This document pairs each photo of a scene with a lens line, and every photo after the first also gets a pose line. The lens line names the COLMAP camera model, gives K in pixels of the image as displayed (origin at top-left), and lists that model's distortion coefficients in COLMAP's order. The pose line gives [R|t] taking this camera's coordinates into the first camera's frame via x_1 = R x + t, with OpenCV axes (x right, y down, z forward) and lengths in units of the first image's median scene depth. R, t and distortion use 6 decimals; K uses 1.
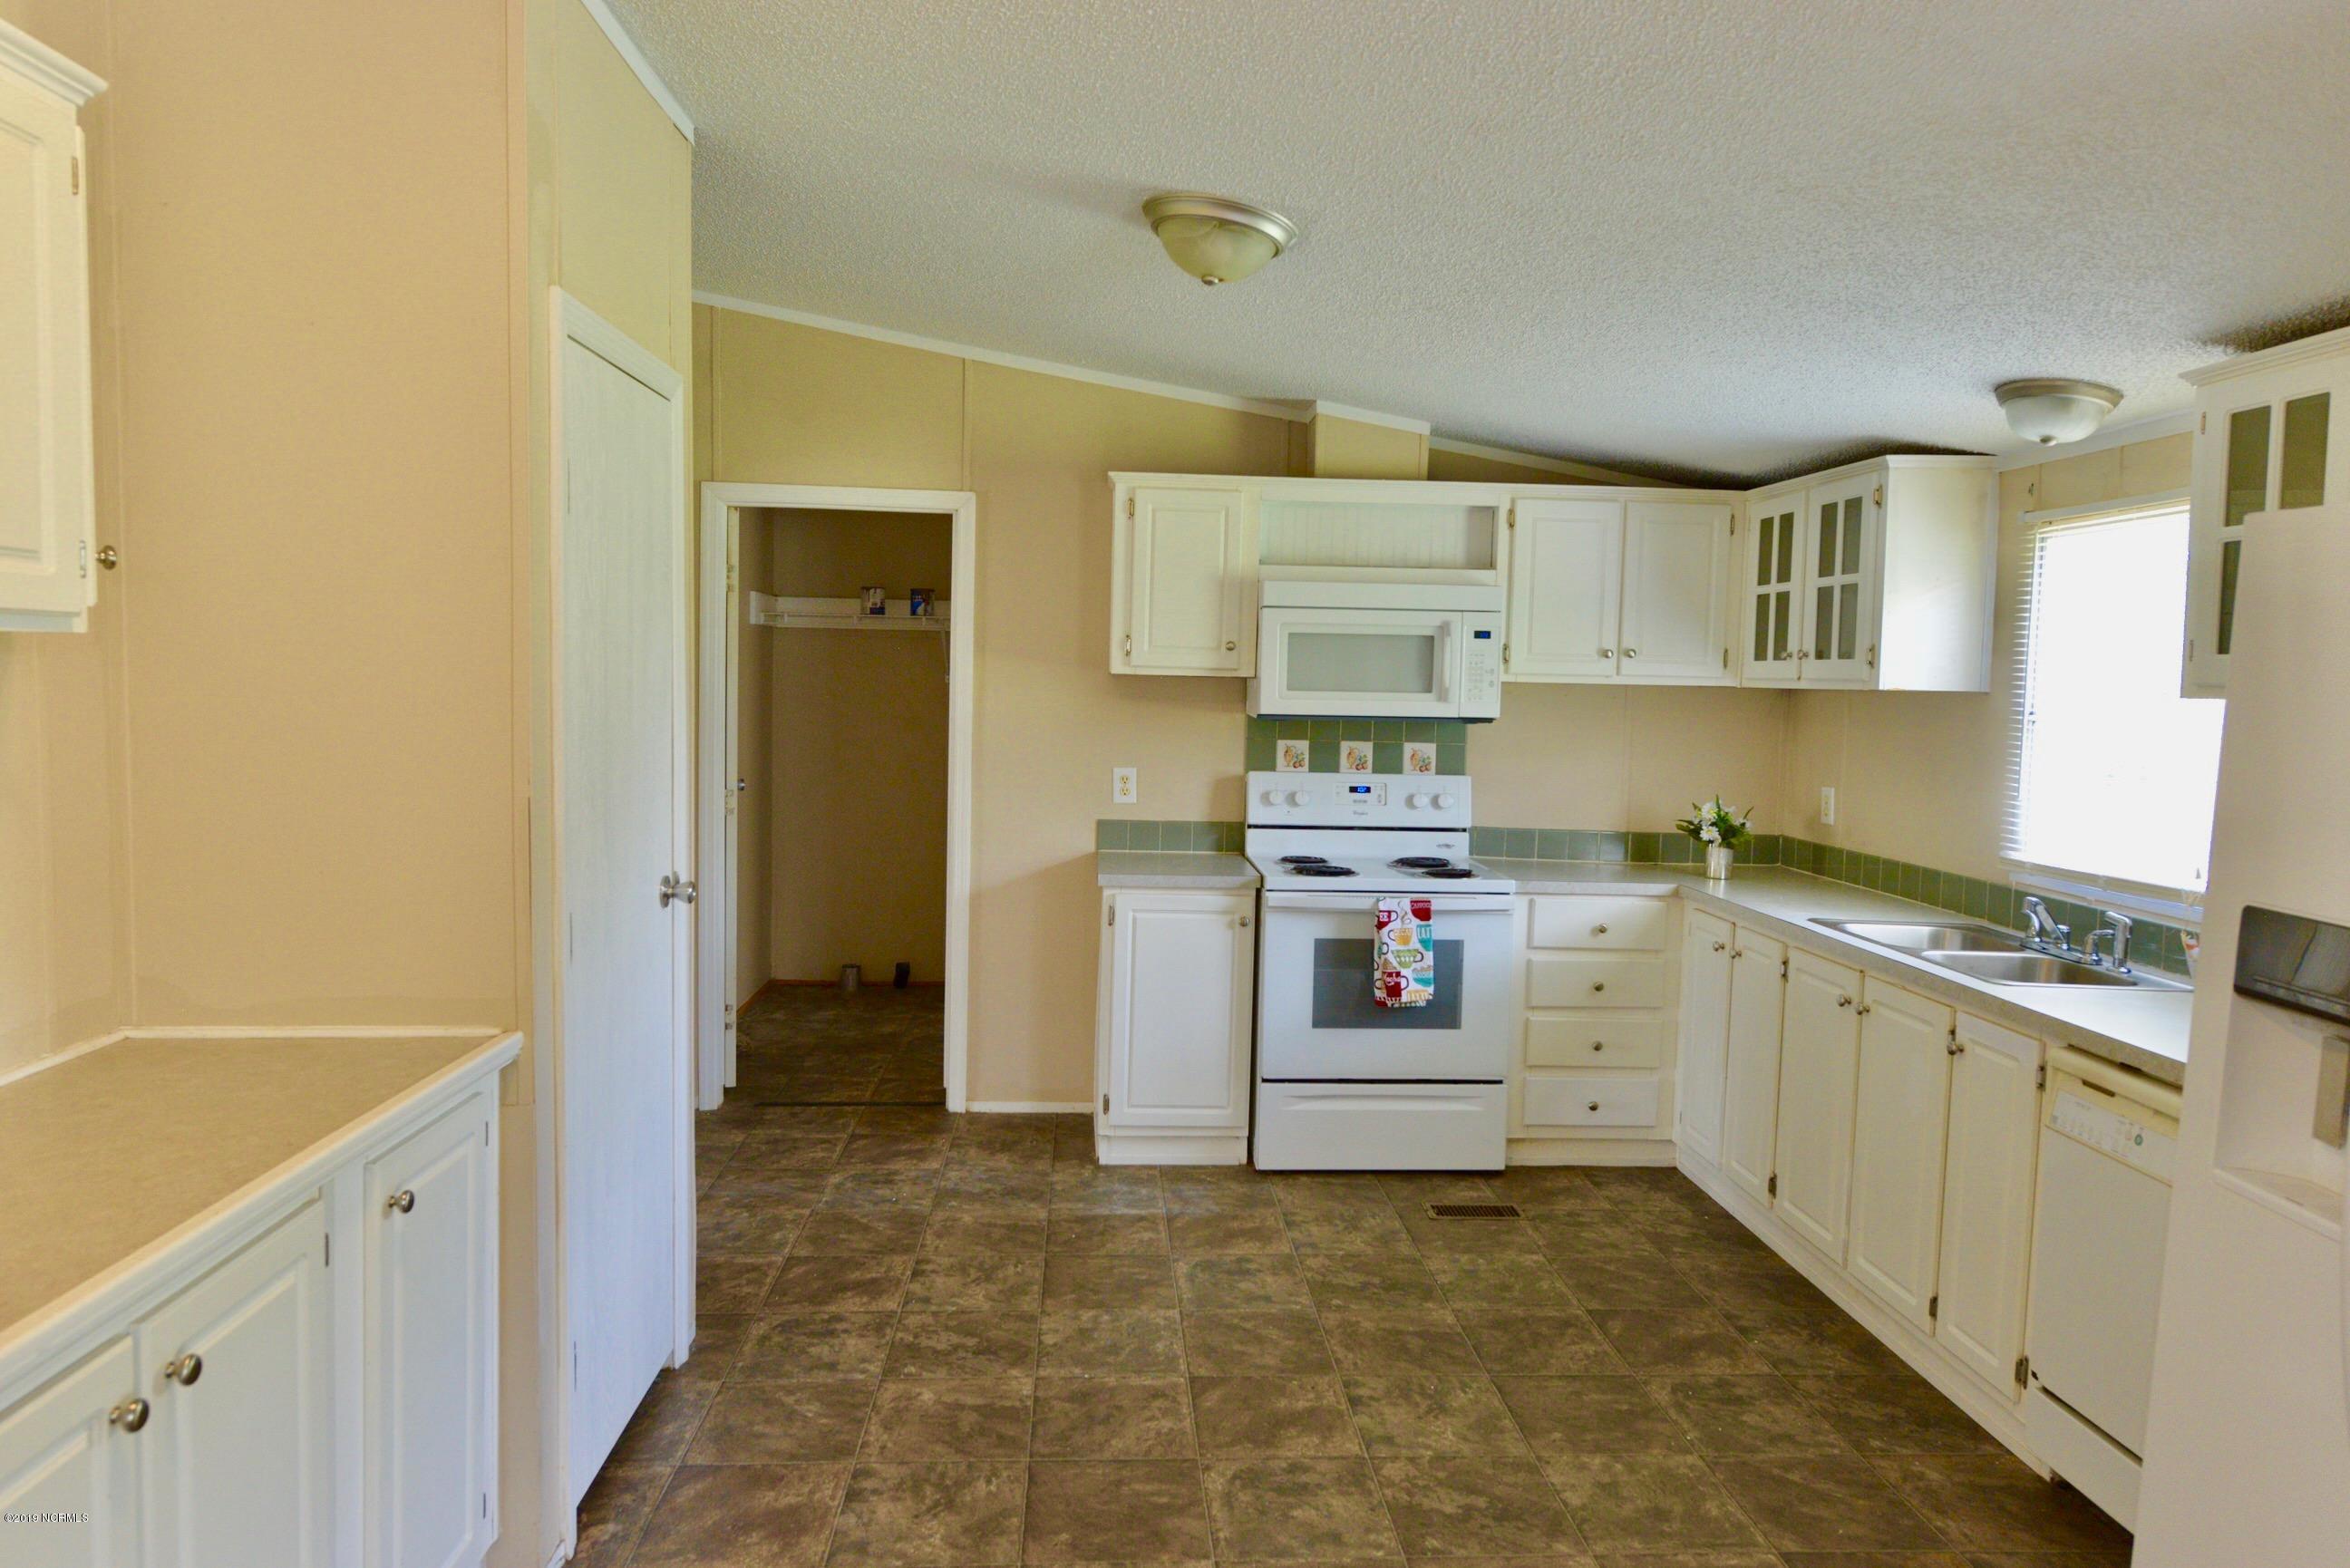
lens RADIAL K [[1486.6, 0, 1181.7], [0, 1486.6, 781.4], [0, 0, 1]] dist [-0.000952, -0.000571]
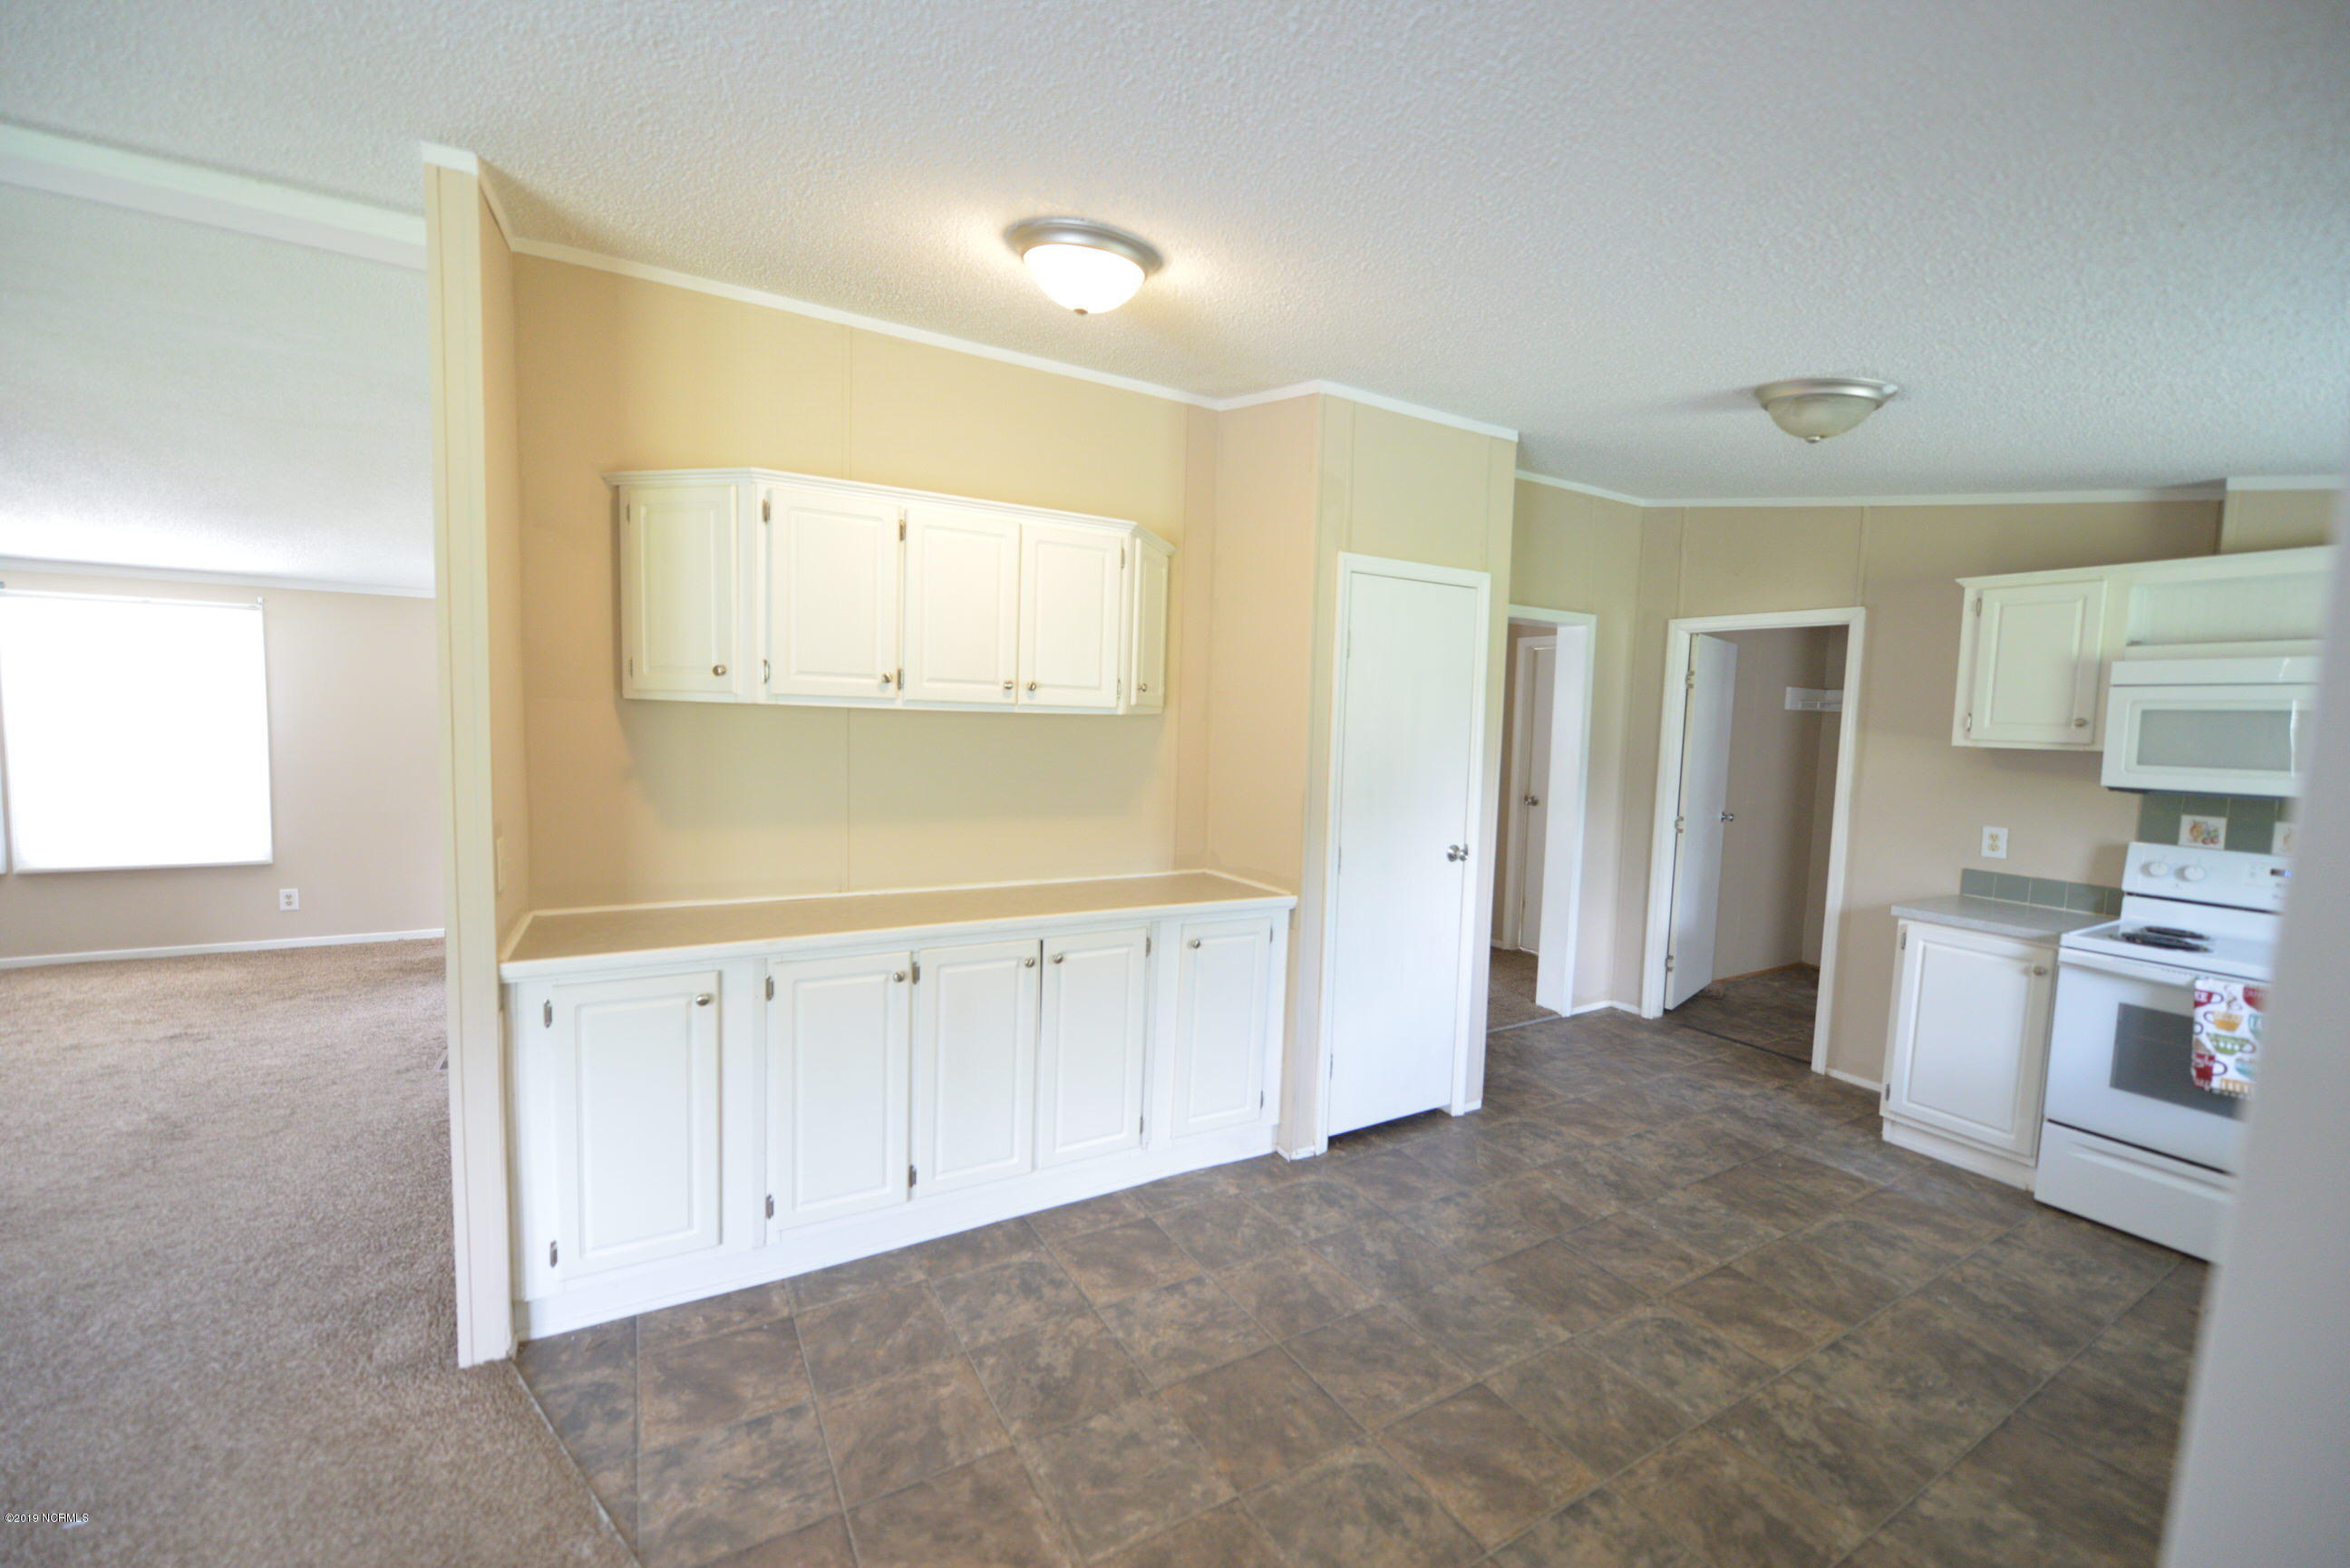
lens RADIAL K [[929.7, 0, 1181.1], [0, 929.7, 783.9], [0, 0, 1]] dist [-0.006898, -0.000351]
pose [[0.452298, 0.056114, -0.890100, 0.367012], [-0.083982, 0.996264, 0.020132, -0.004556], [0.887904, 0.065647, 0.455321, 0.115412]]
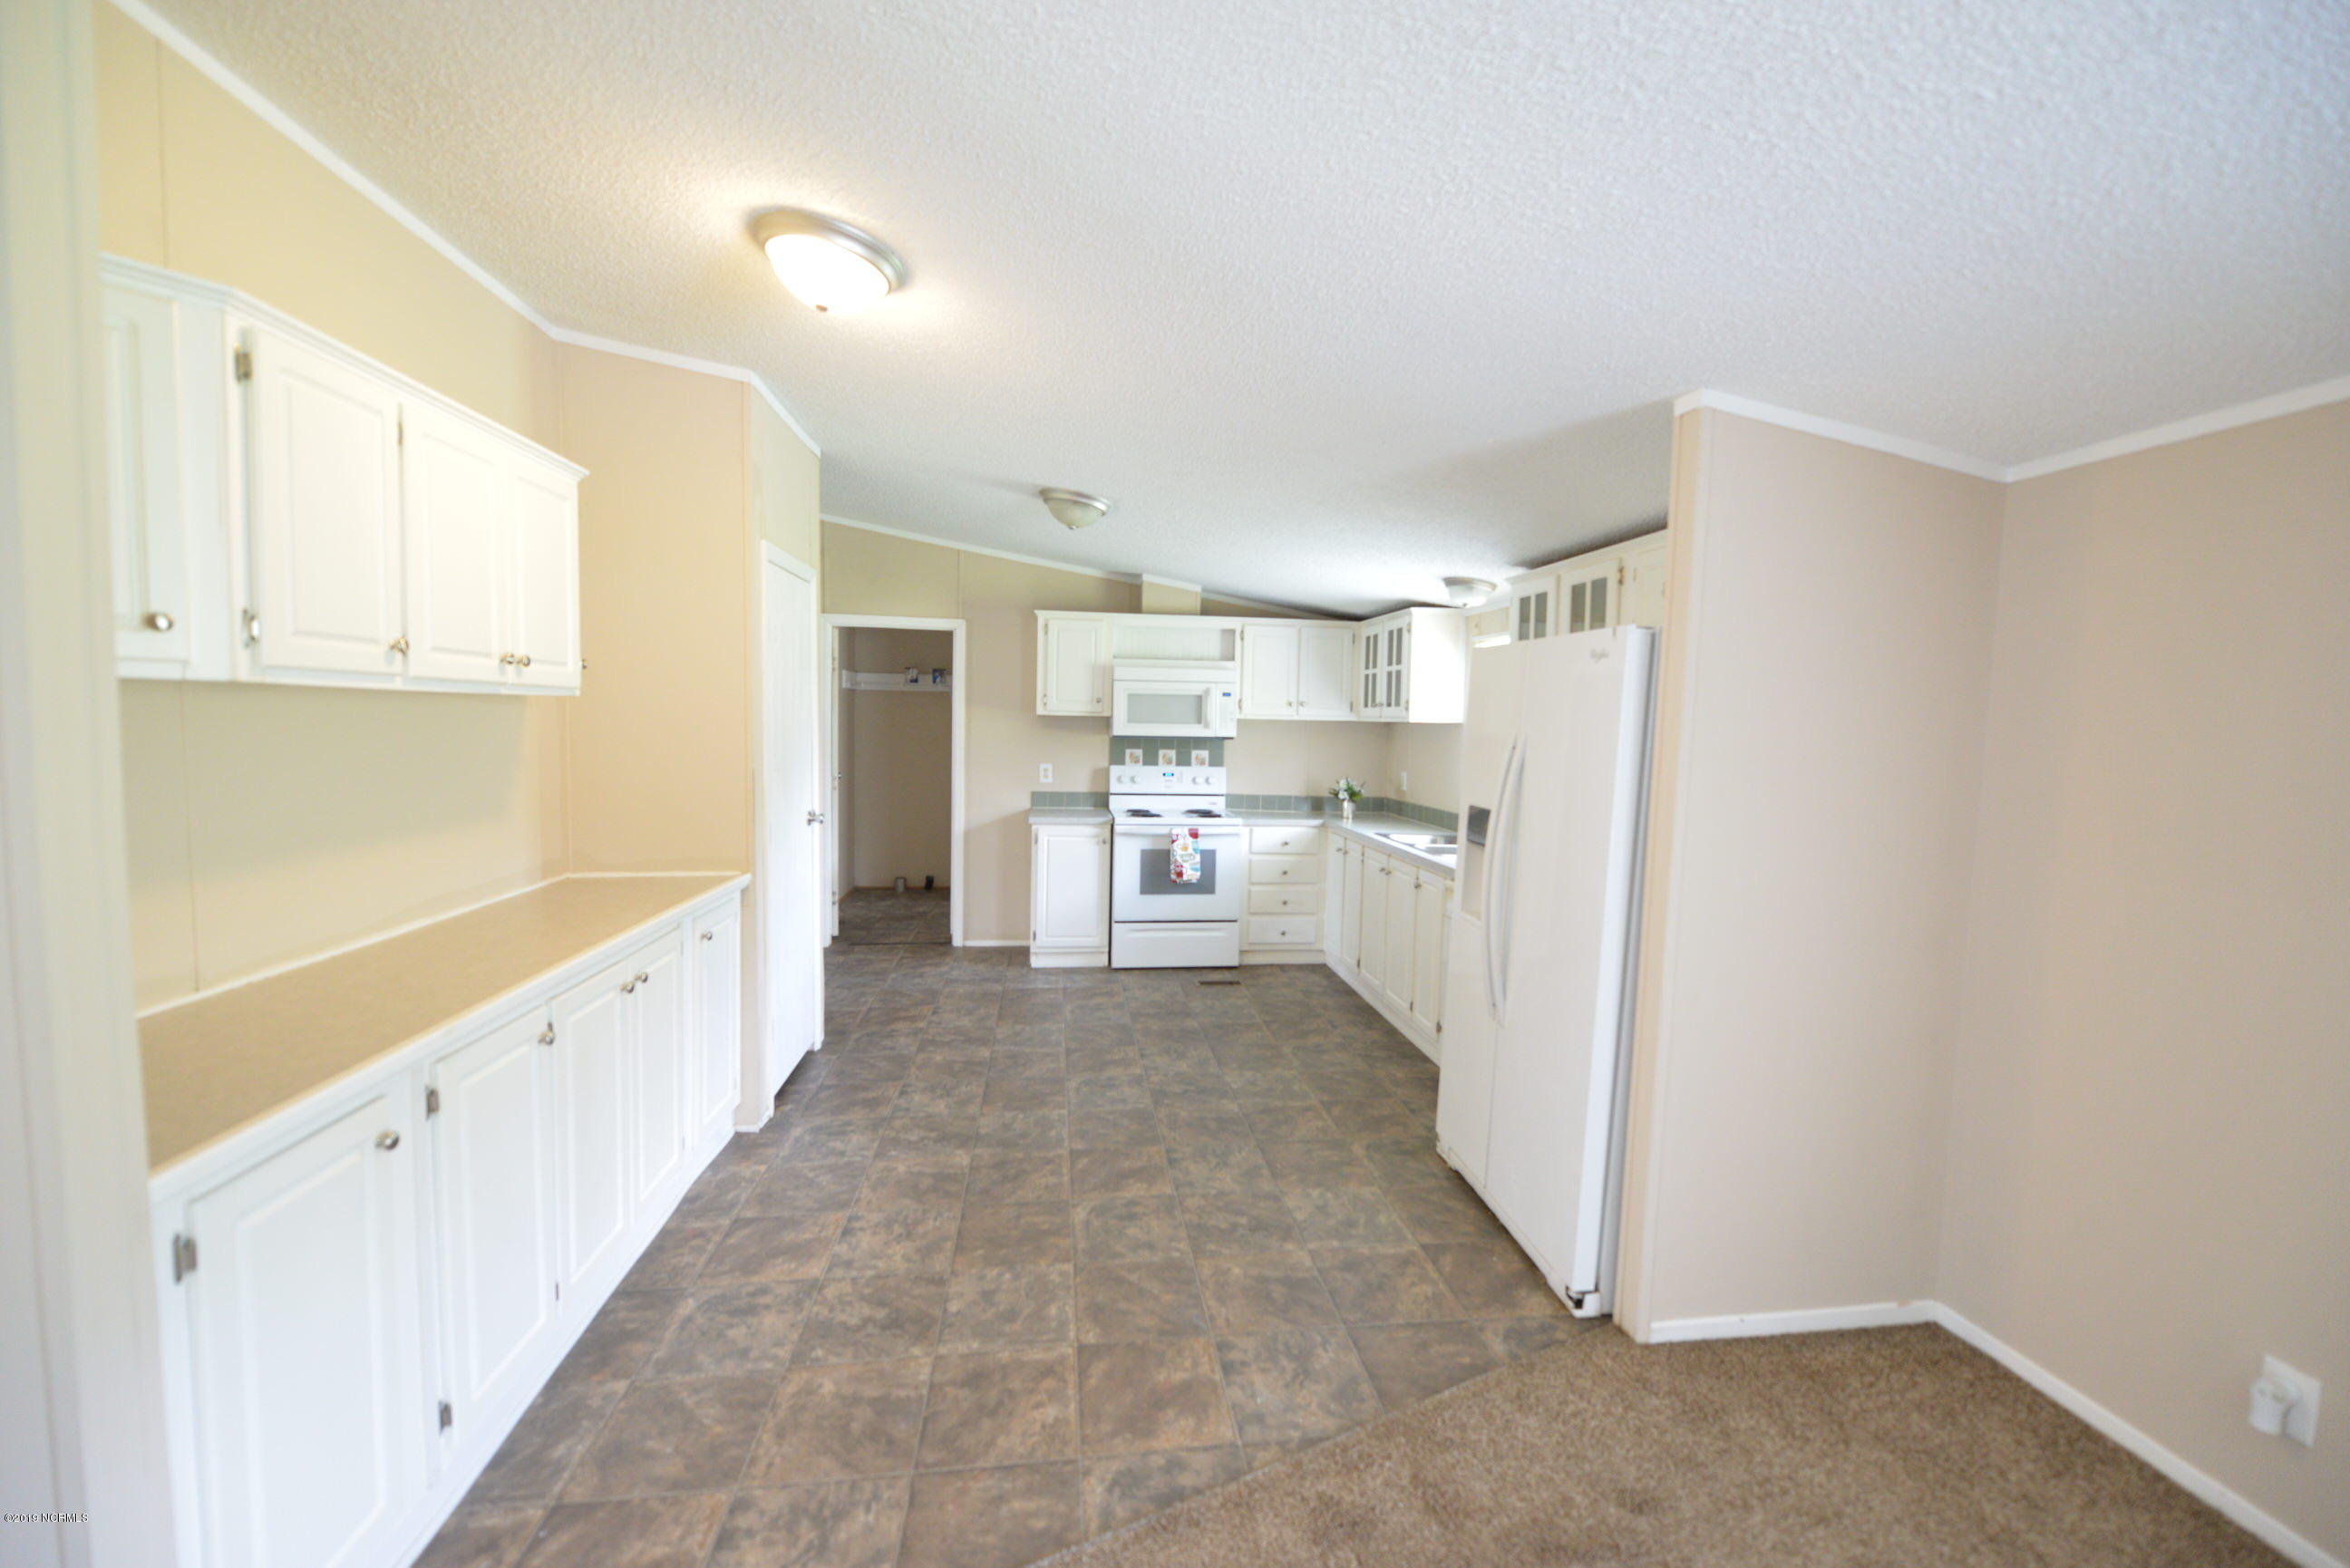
lens RADIAL K [[929.7, 0, 1181.1], [0, 929.7, 783.9], [0, 0, 1]] dist [-0.006898, -0.000351]
pose [[0.997168, -0.006535, 0.074926, 0.052608], [0.006564, 0.999978, -0.000133, 0.020596], [-0.074924, 0.000624, 0.997189, -0.235978]]
